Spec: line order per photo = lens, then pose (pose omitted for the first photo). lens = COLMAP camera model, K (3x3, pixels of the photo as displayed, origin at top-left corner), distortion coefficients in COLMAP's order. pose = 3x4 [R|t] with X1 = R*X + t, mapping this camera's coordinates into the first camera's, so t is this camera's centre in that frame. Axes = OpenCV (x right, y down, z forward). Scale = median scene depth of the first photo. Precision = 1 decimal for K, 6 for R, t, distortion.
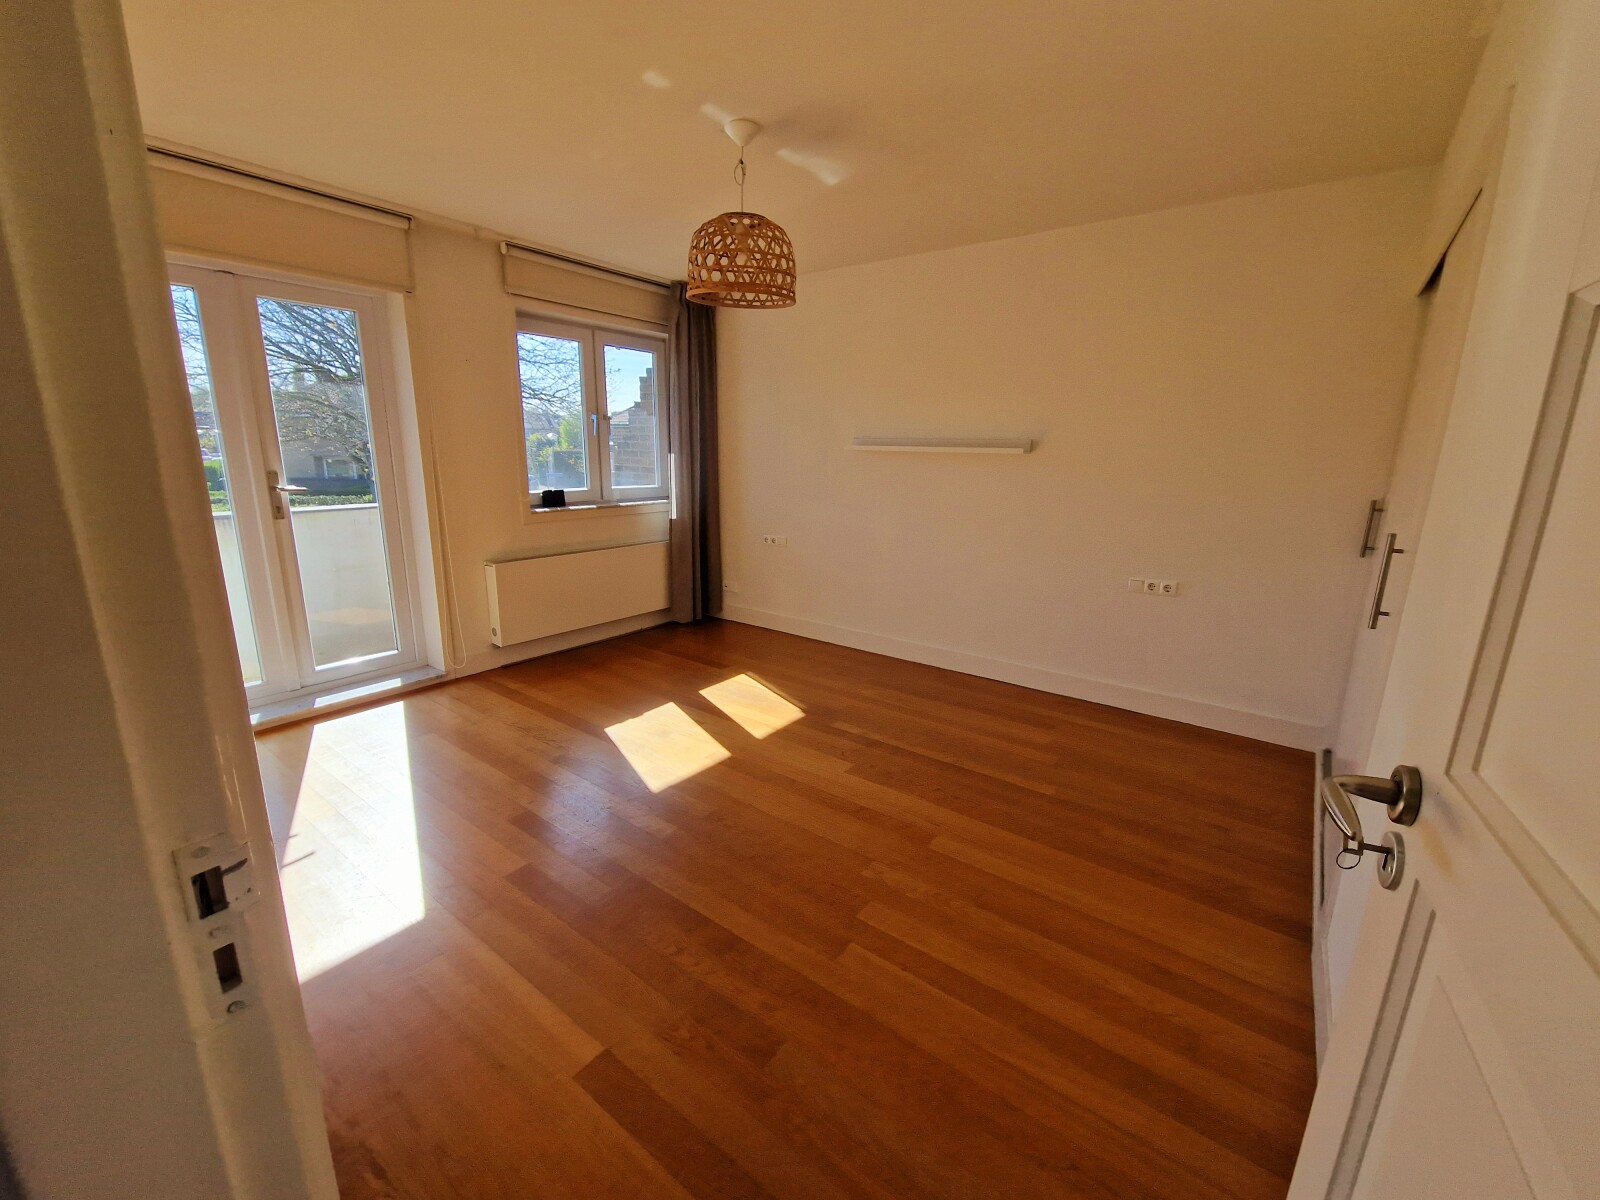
lens RADIAL K [[663.5, 0, 802.5], [0, 663.5, 601.5], [0, 0, 1]] dist [0.000086, 0.000112]
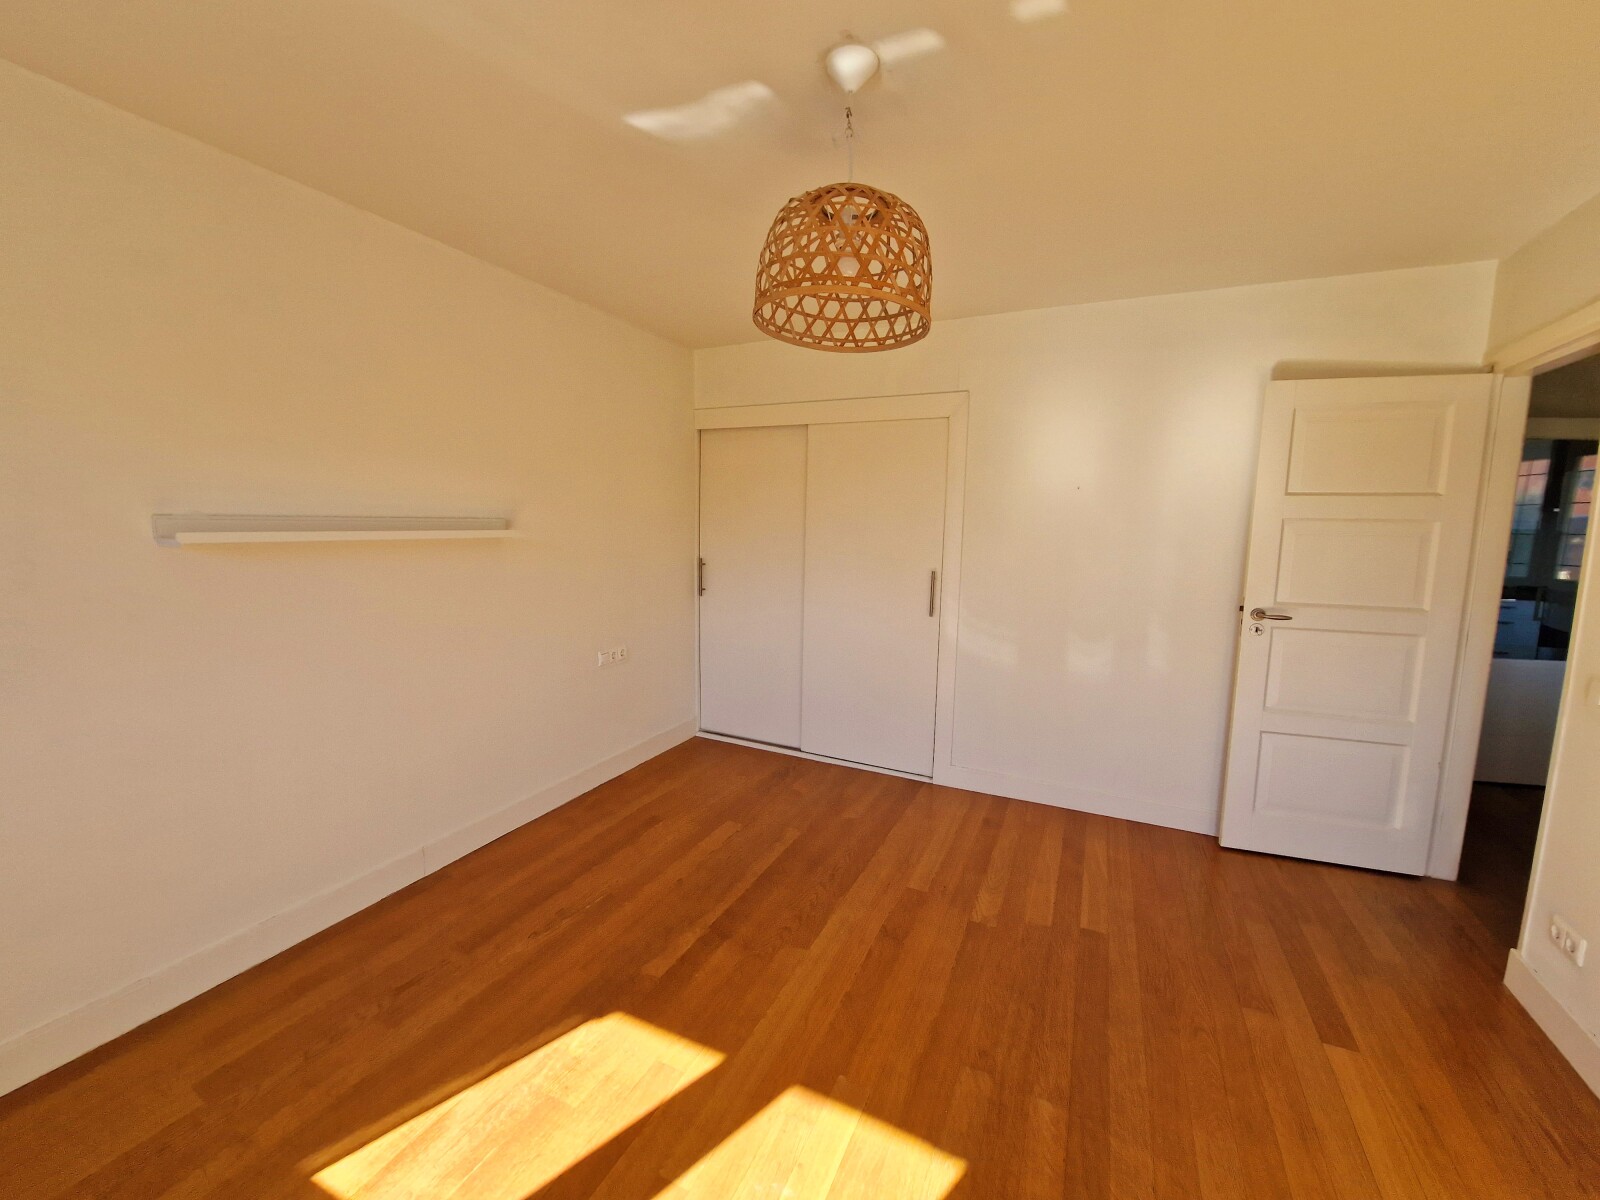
lens RADIAL K [[663.5, 0, 801.2], [0, 663.5, 600.7], [0, 0, 1]] dist [0.000086, 0.000112]
pose [[-0.203641, -0.142340, 0.968643, -0.536113], [0.209377, 0.960154, 0.185110, -0.240513], [-0.956395, 0.240508, -0.165724, 0.886249]]
